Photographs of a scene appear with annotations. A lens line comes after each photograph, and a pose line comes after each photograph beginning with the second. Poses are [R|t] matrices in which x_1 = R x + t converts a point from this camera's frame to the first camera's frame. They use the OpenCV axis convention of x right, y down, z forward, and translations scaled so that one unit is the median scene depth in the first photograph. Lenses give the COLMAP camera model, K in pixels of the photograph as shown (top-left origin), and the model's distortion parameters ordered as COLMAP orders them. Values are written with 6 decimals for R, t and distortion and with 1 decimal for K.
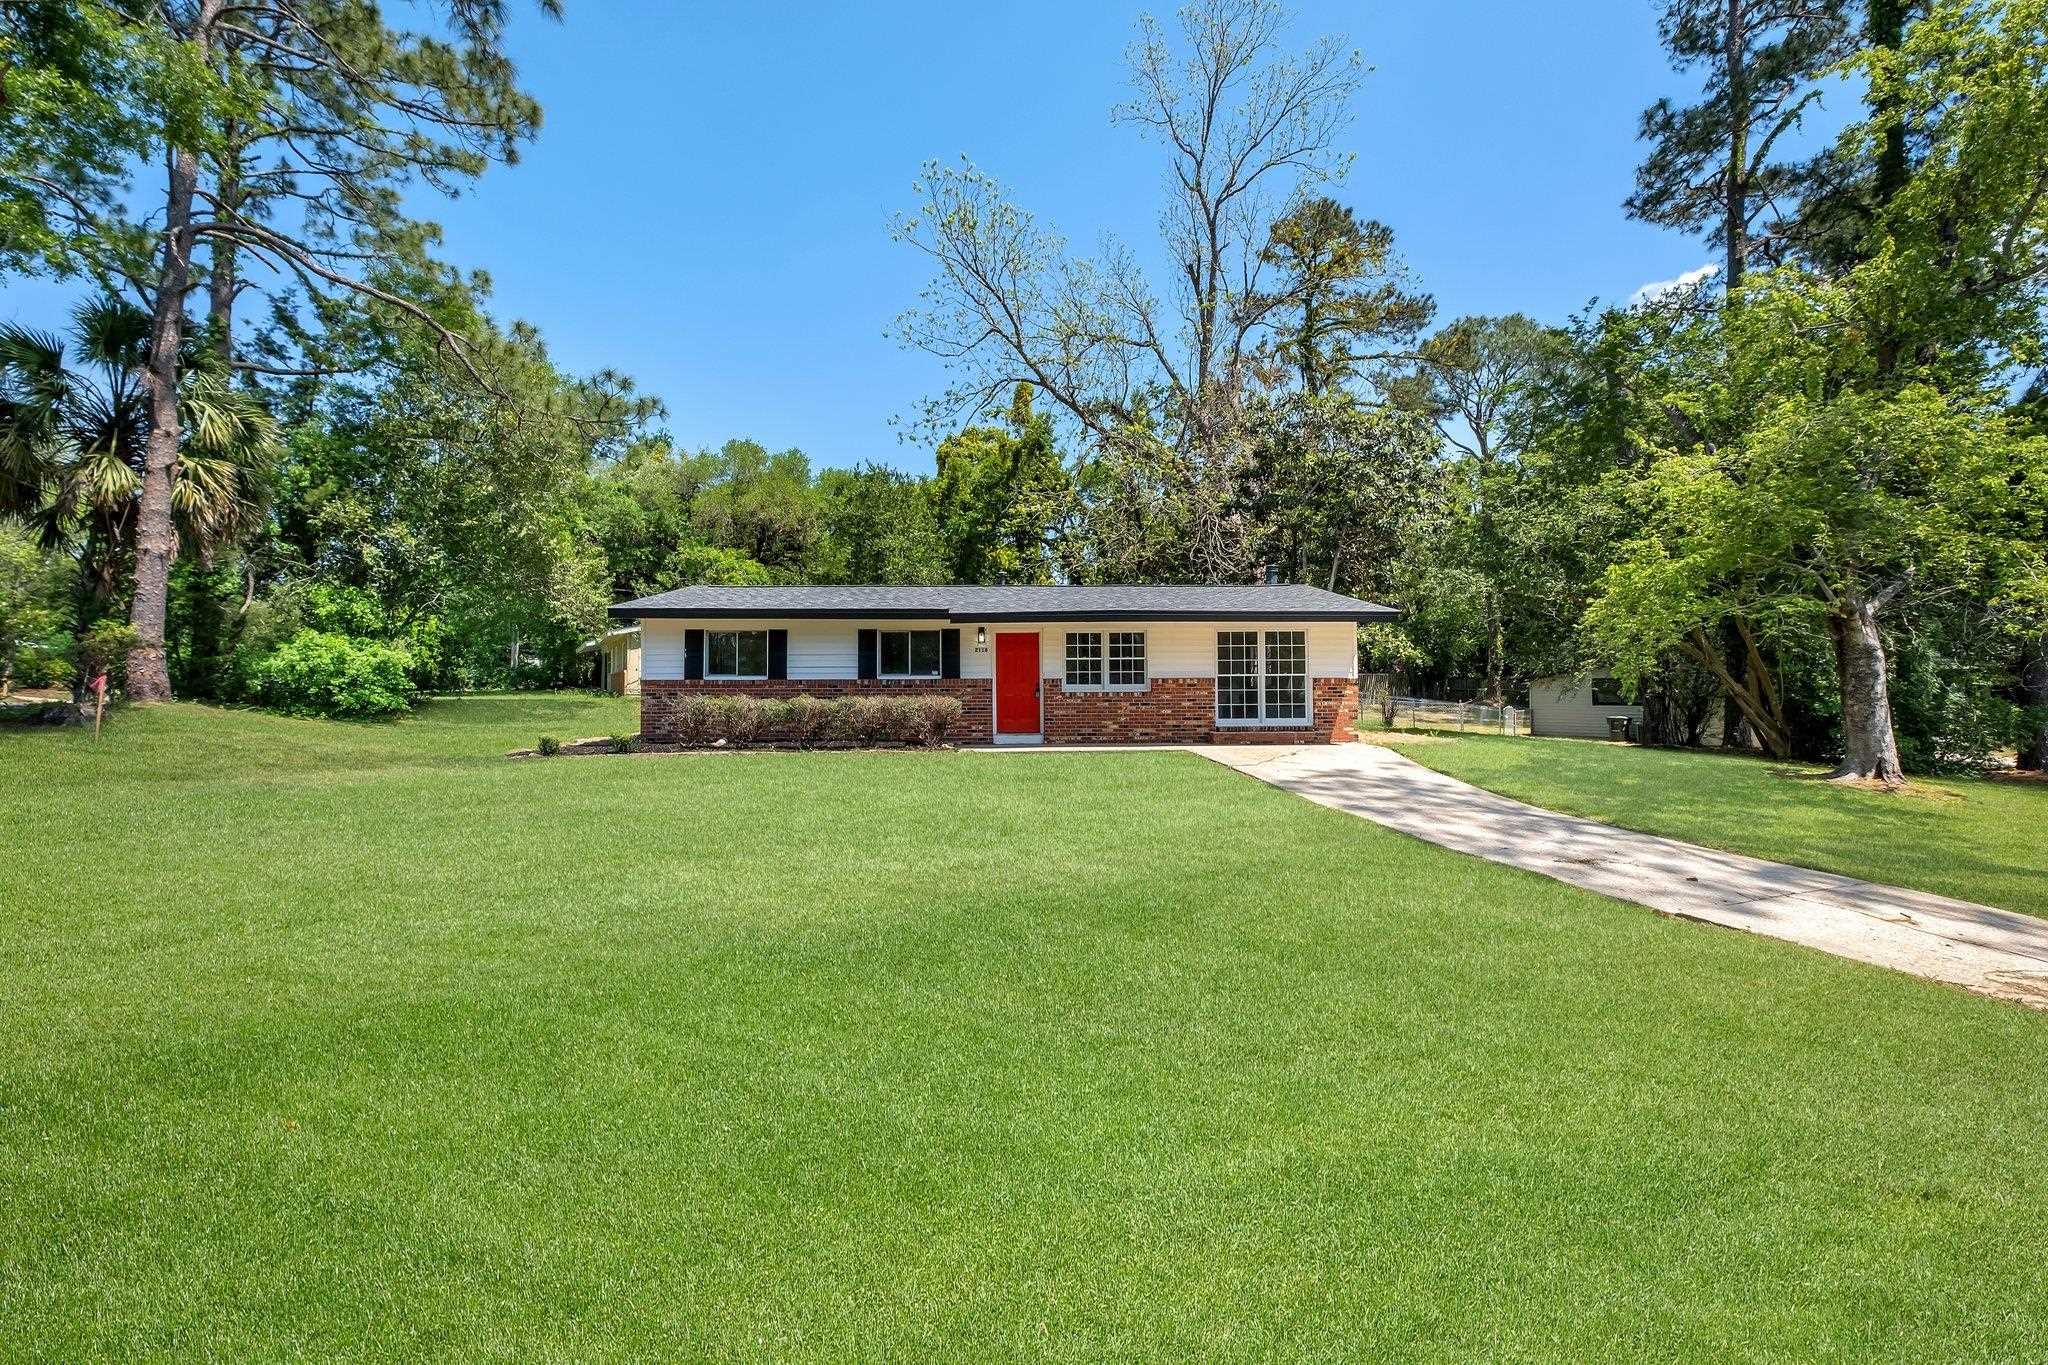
lens RADIAL K [[876.9, 0, 1021.6], [0, 876.9, 677.1], [0, 0, 1]] dist [-0.000537, 0.000100]
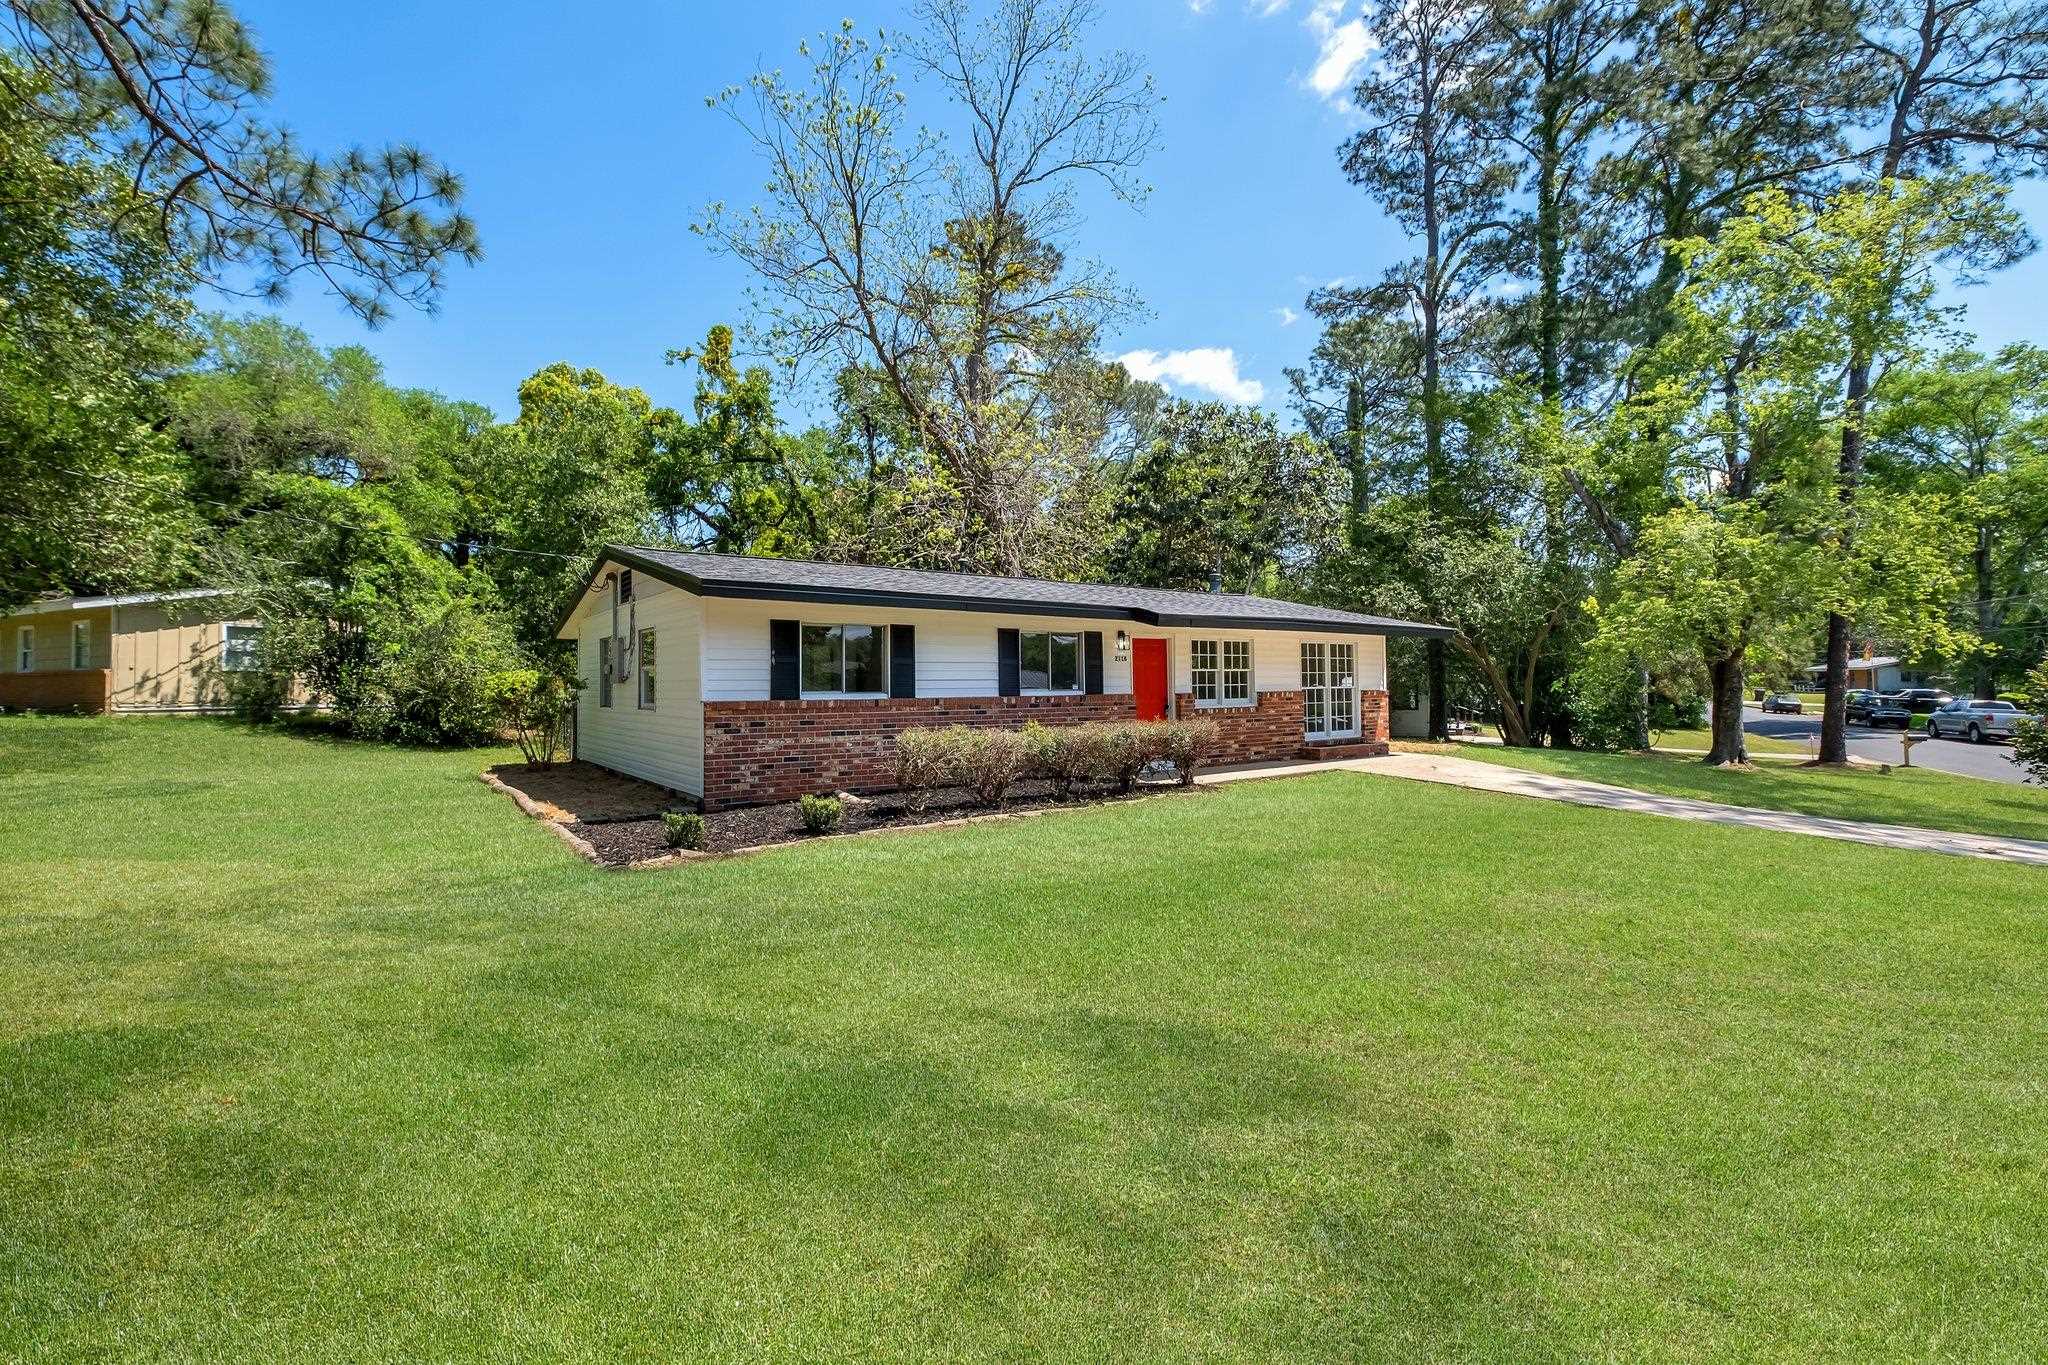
lens RADIAL K [[876.9, 0, 1024.3], [0, 876.9, 688.5], [0, 0, 1]] dist [-0.000537, 0.000100]
pose [[0.836037, -0.005163, 0.548648, -0.557834], [-0.003817, 0.999877, 0.015225, -0.015267], [-0.548659, -0.014823, 0.835915, 0.370192]]
